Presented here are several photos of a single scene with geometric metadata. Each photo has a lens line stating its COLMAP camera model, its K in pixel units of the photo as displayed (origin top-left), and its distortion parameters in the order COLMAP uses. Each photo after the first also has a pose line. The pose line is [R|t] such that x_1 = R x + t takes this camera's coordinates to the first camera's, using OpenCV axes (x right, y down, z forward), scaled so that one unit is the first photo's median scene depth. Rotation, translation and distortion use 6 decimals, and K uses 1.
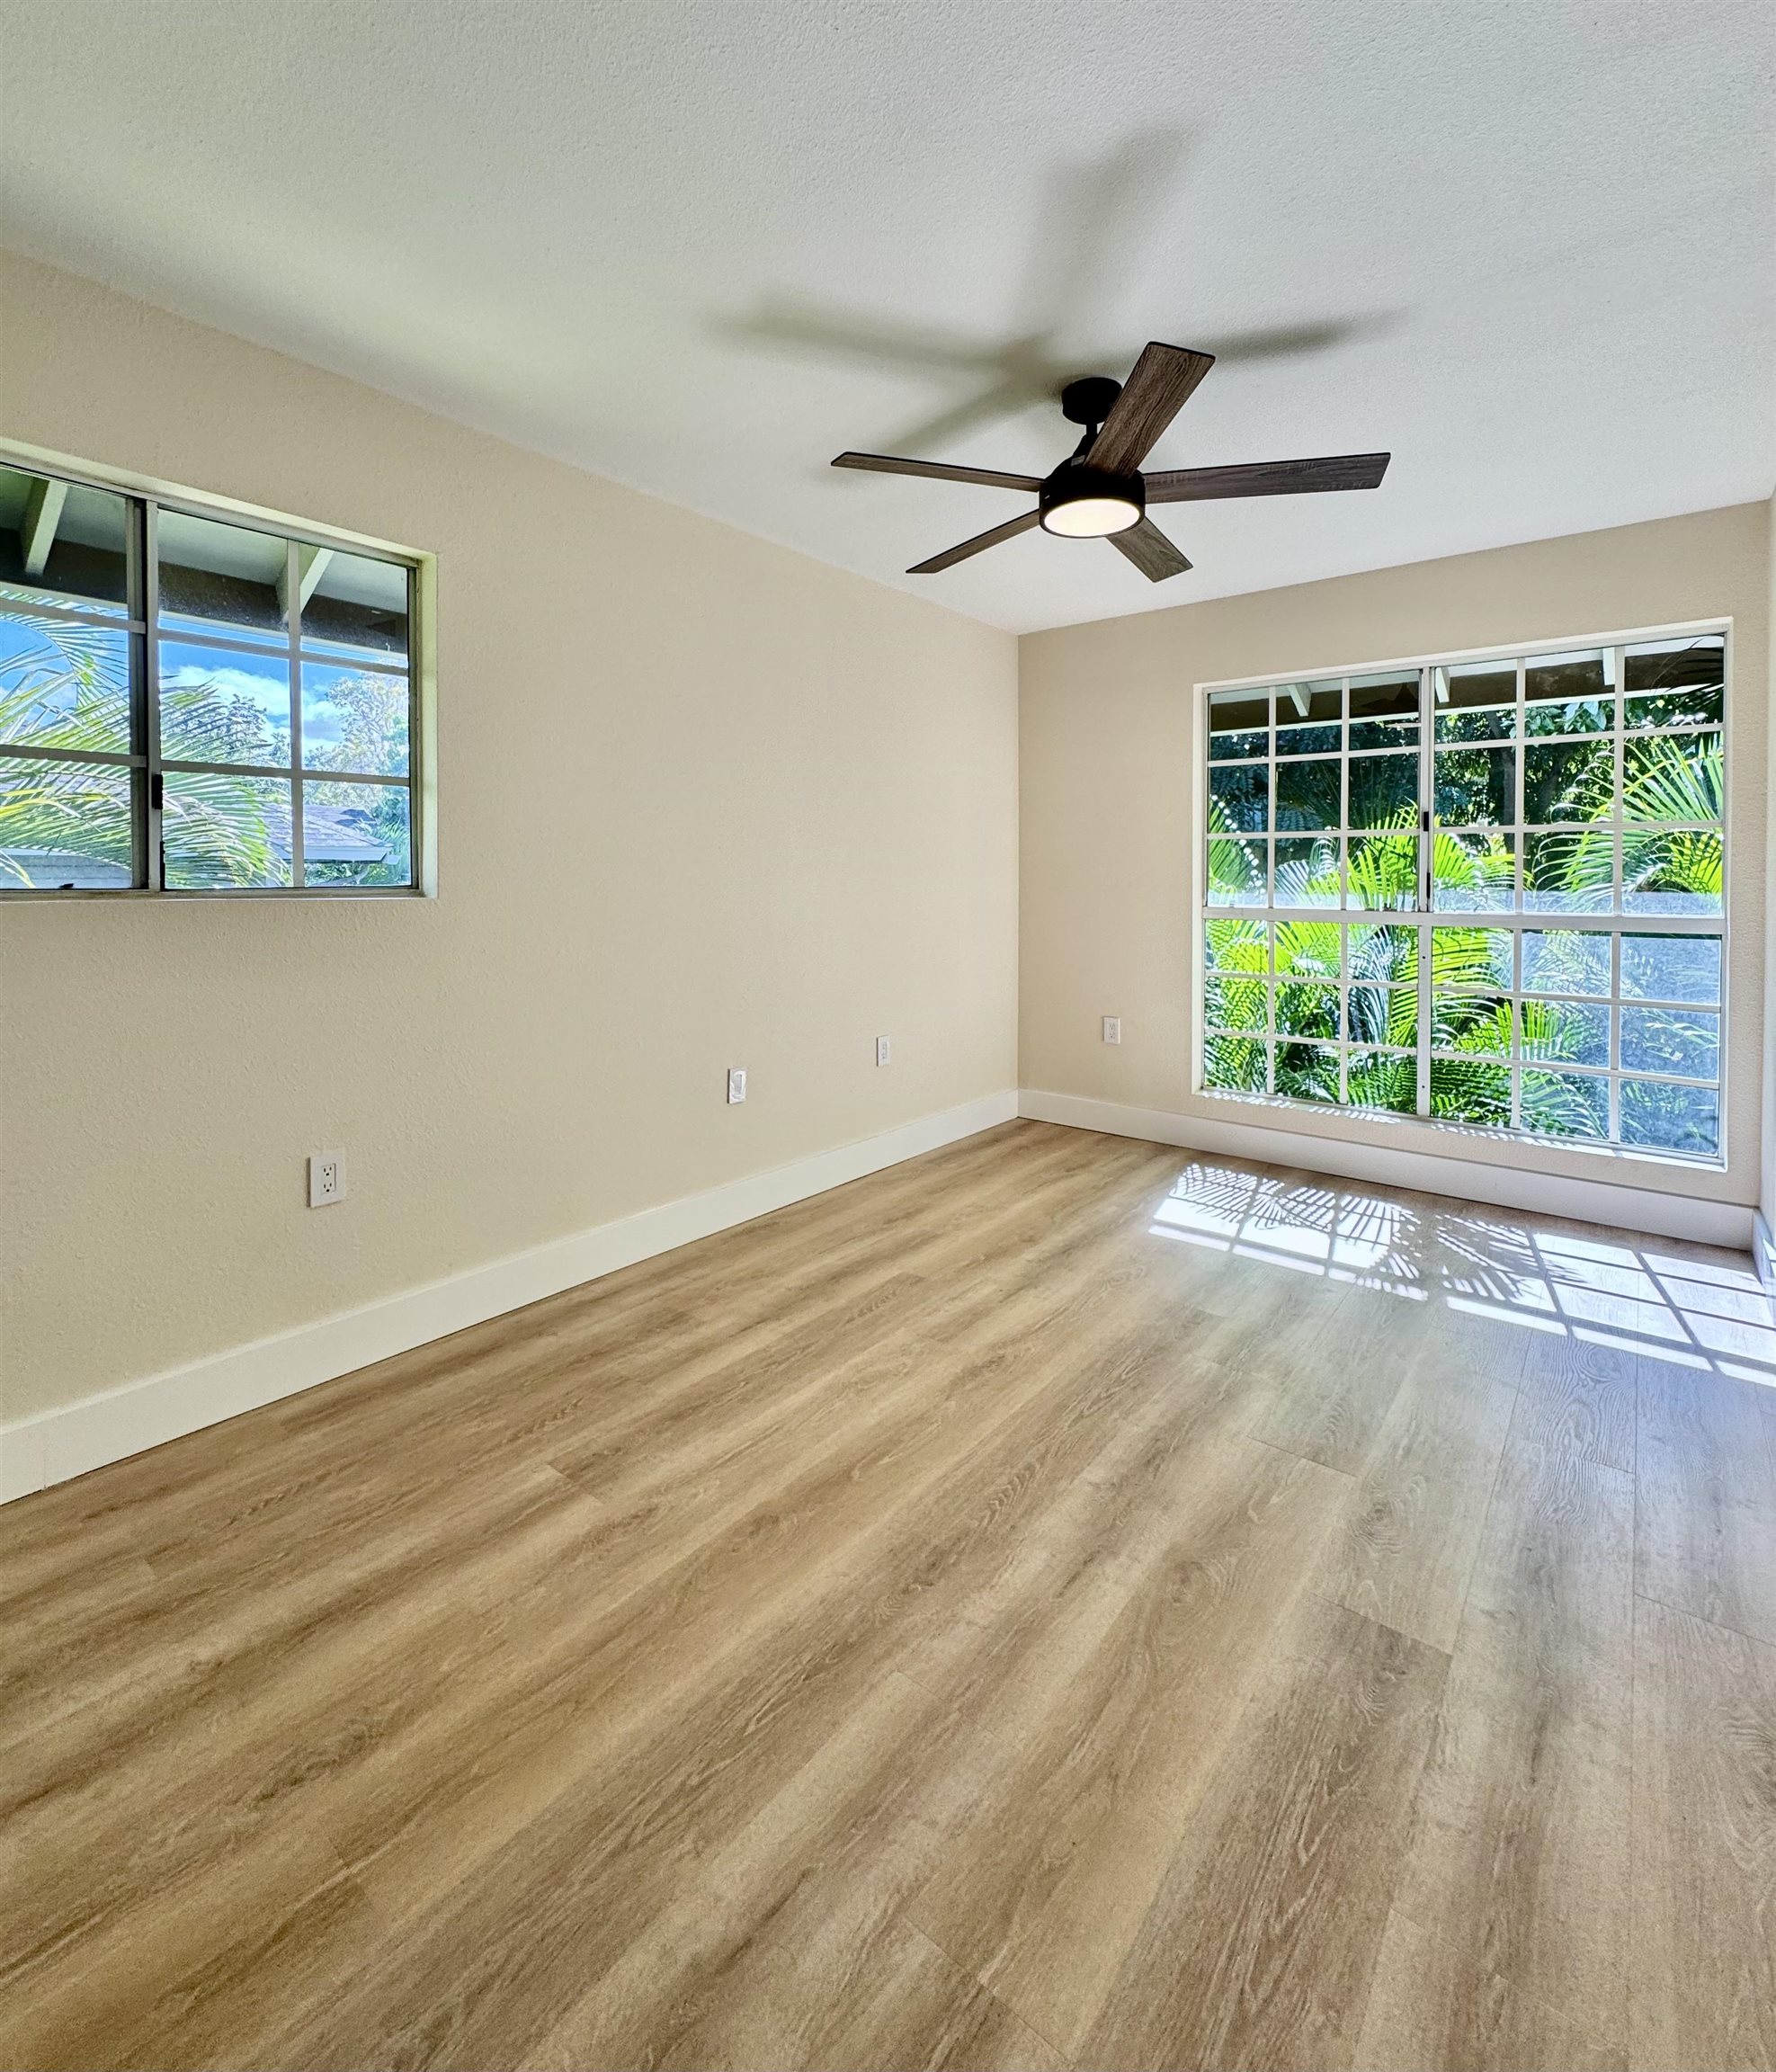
lens RADIAL K [[972.1, 0, 882.9], [0, 972.1, 928.7], [0, 0, 1]] dist [-0.004893, 0.001333]
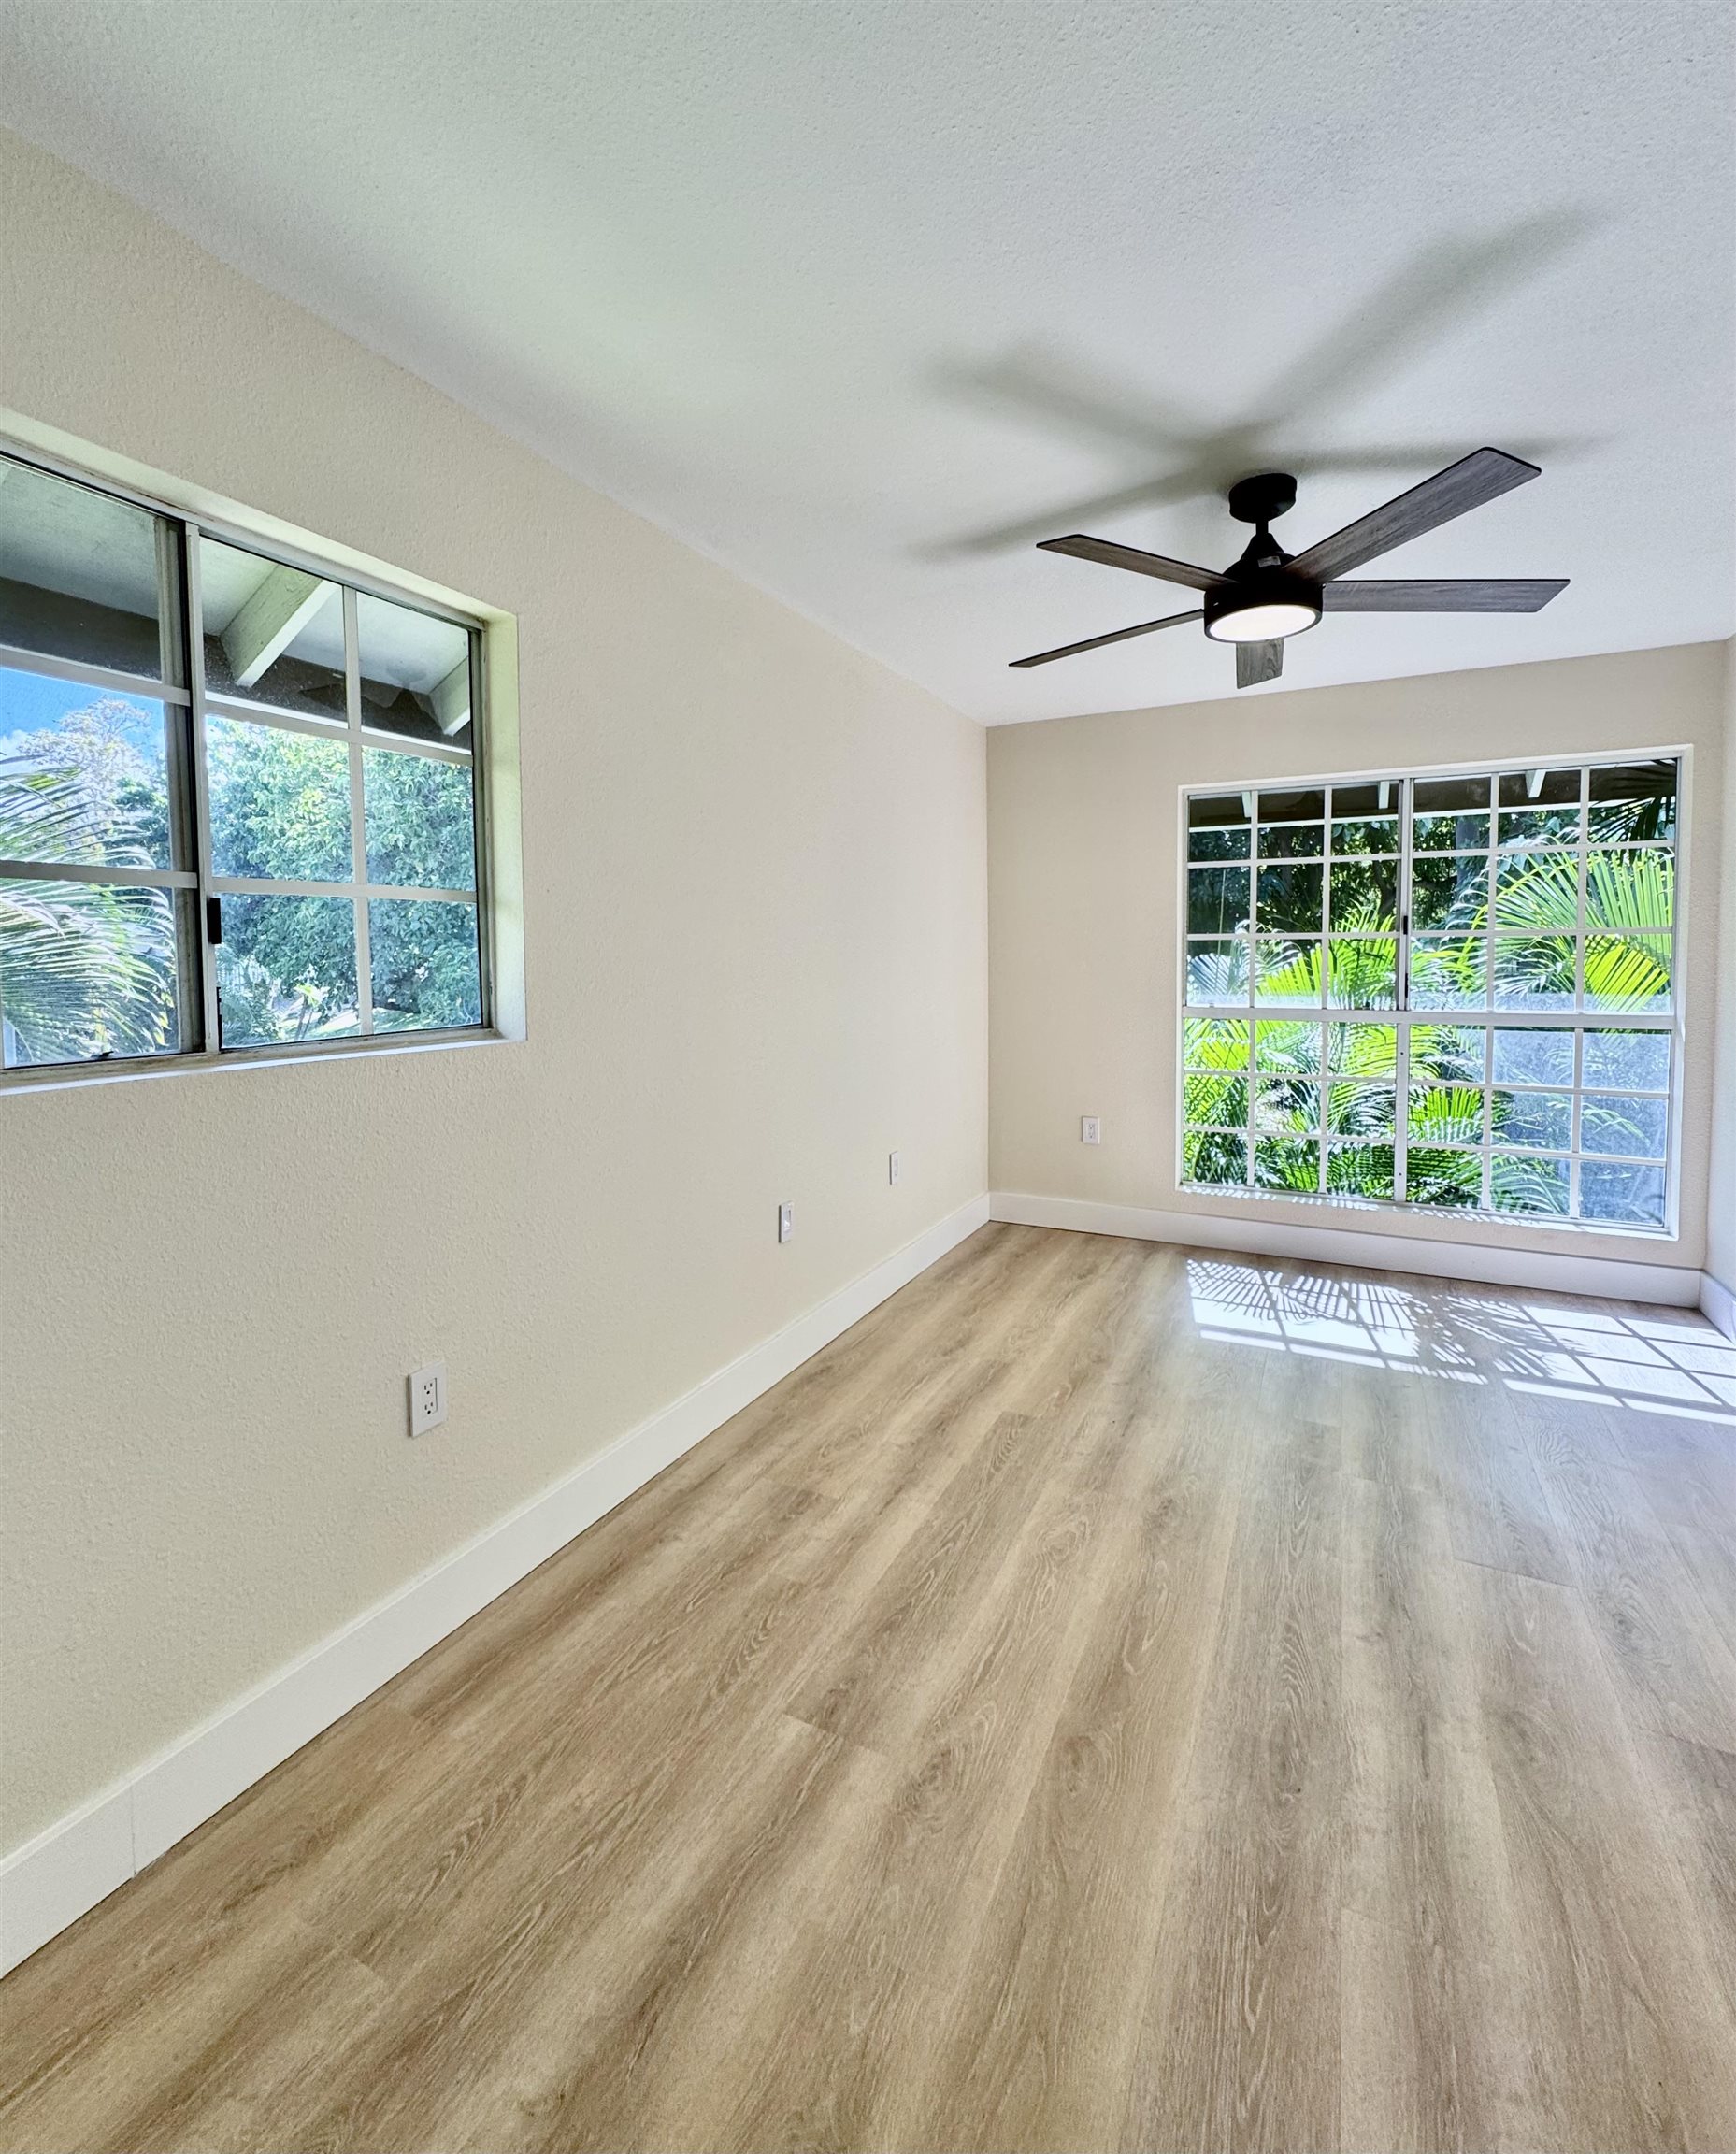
lens RADIAL K [[966.0, 0, 855.9], [0, 966.0, 1034.7], [0, 0, 1]] dist [-0.003748, 0.001123]
pose [[0.976313, -0.028858, 0.214429, -0.368188], [0.021767, 0.999138, 0.035356, -0.059870], [-0.215264, -0.029851, 0.976099, 0.145290]]
